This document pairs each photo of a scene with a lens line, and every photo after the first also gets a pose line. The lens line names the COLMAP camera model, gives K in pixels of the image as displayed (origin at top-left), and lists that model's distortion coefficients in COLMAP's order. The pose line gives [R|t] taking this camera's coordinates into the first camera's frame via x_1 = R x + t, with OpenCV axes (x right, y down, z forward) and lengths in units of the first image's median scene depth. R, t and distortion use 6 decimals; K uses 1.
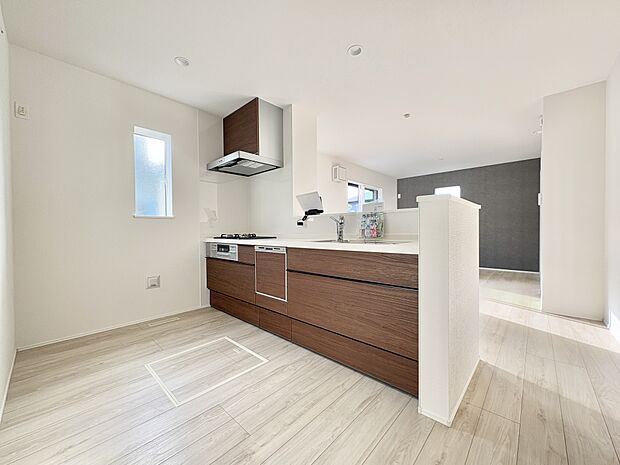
lens RADIAL K [[246.3, 0, 310.7], [0, 246.3, 233.2], [0, 0, 1]] dist [-0.001832, 0.001743]
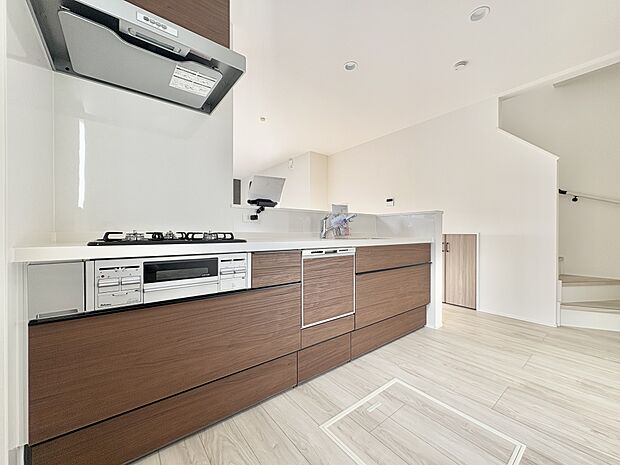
lens RADIAL K [[246.3, 0, 311.0], [0, 246.3, 232.6], [0, 0, 1]] dist [-0.001832, 0.001743]
pose [[0.156010, 0.009425, 0.987711, -0.927545], [0.008390, 0.999906, -0.010867, 0.016094], [-0.987720, 0.009982, 0.155916, 0.999958]]
